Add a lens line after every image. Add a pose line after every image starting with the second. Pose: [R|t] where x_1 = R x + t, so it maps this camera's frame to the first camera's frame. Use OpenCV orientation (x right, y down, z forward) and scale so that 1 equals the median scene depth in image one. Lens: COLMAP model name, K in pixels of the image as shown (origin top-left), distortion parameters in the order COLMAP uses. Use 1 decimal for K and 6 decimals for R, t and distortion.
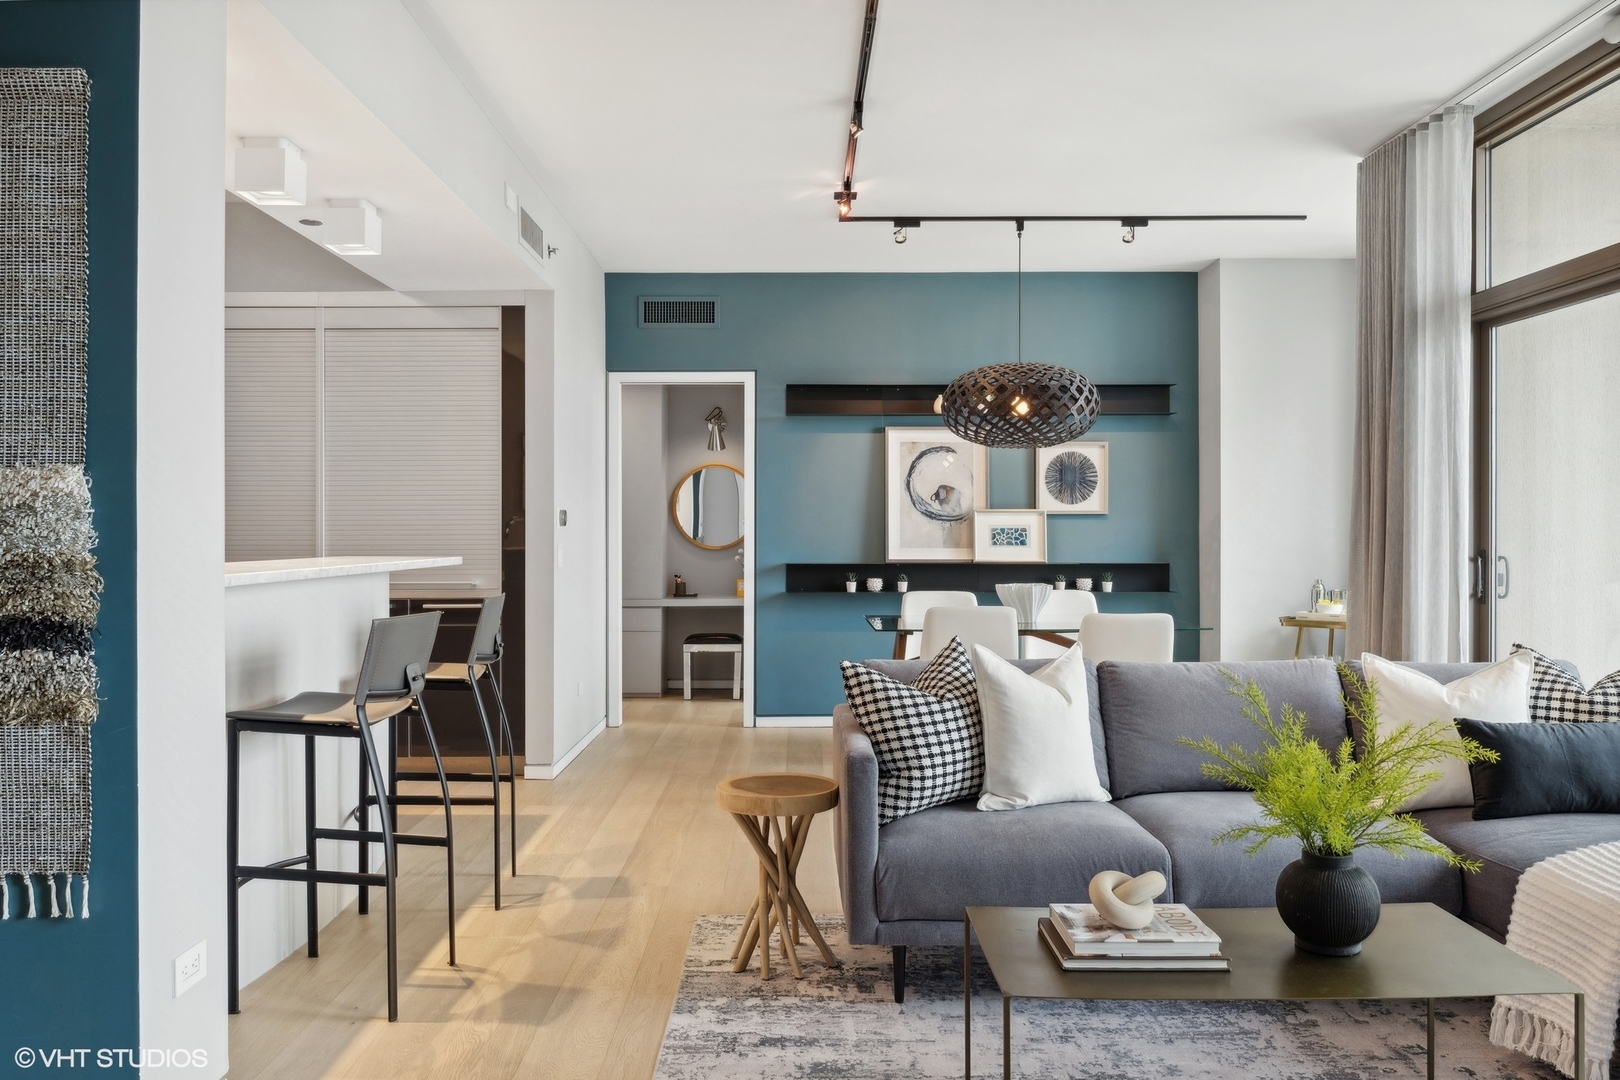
lens RADIAL K [[1178.9, 0, 810.0], [0, 1178.9, 540.0], [0, 0, 1]] dist [-0.020670, -0.000628]
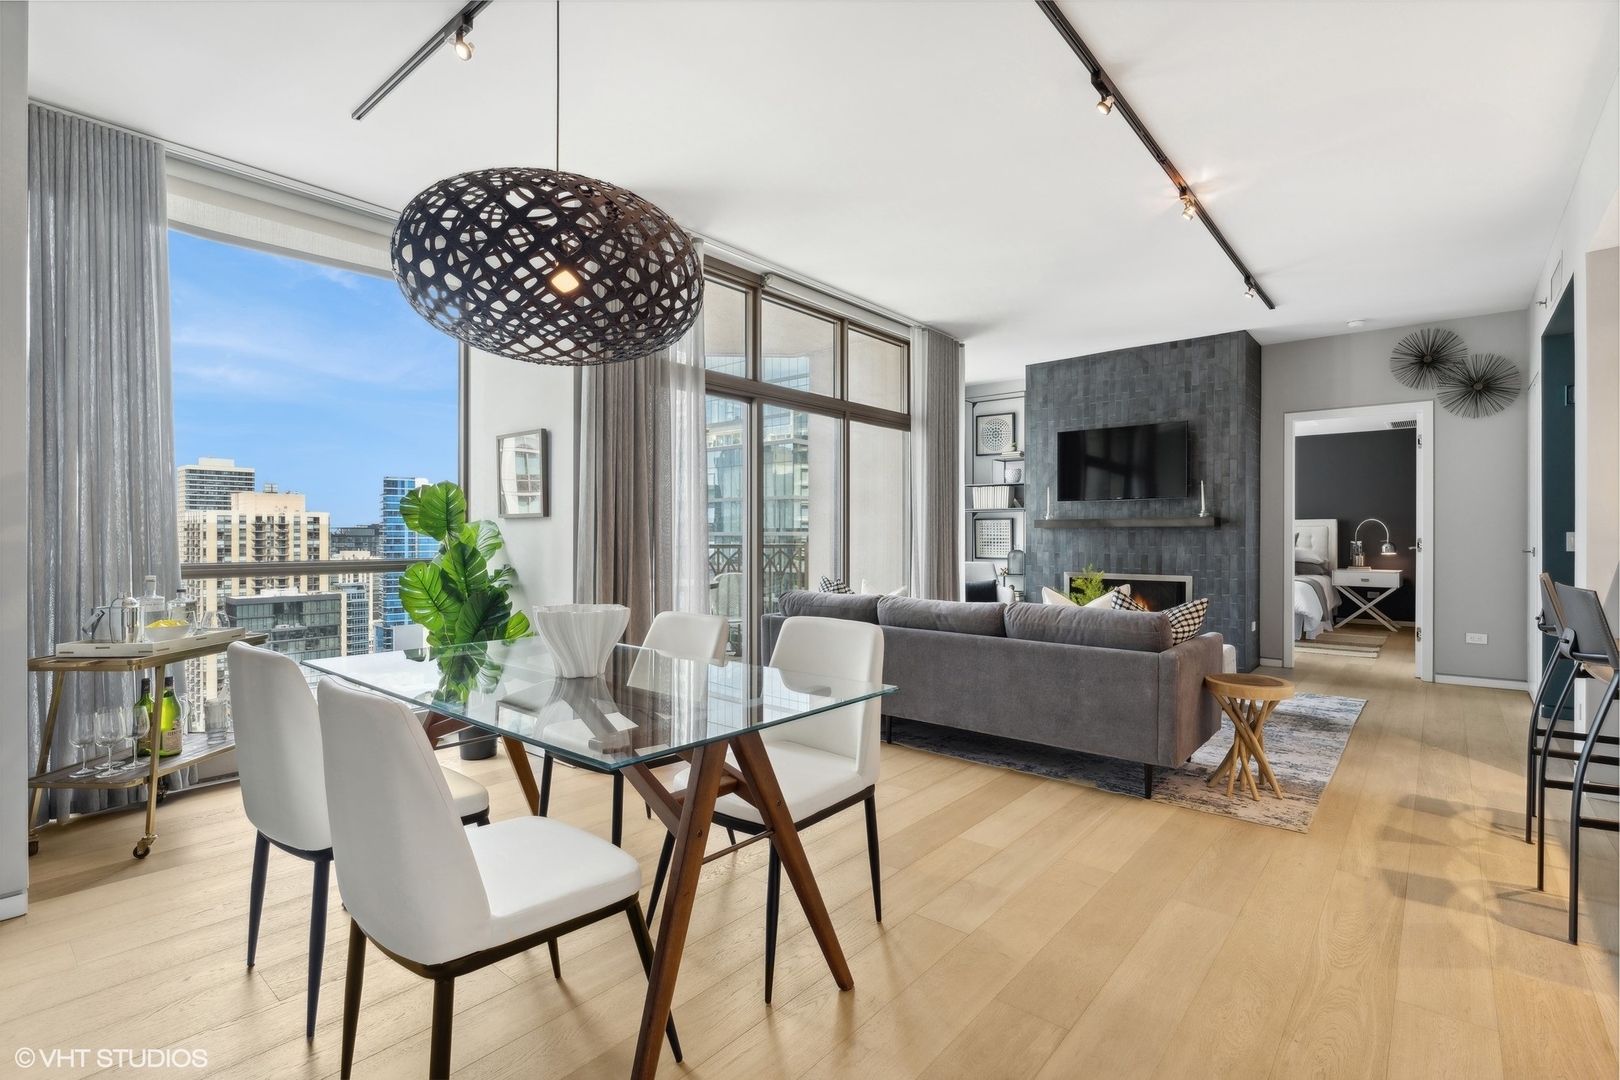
lens RADIAL K [[747.2, 0, 810.0], [0, 747.2, 540.0], [0, 0, 1]] dist [-0.002417, 0.000692]
pose [[-0.757147, -0.003908, 0.653233, -0.108852], [0.003964, 0.999936, 0.010576, 0.002652], [-0.653233, 0.010597, -0.757083, 0.989533]]
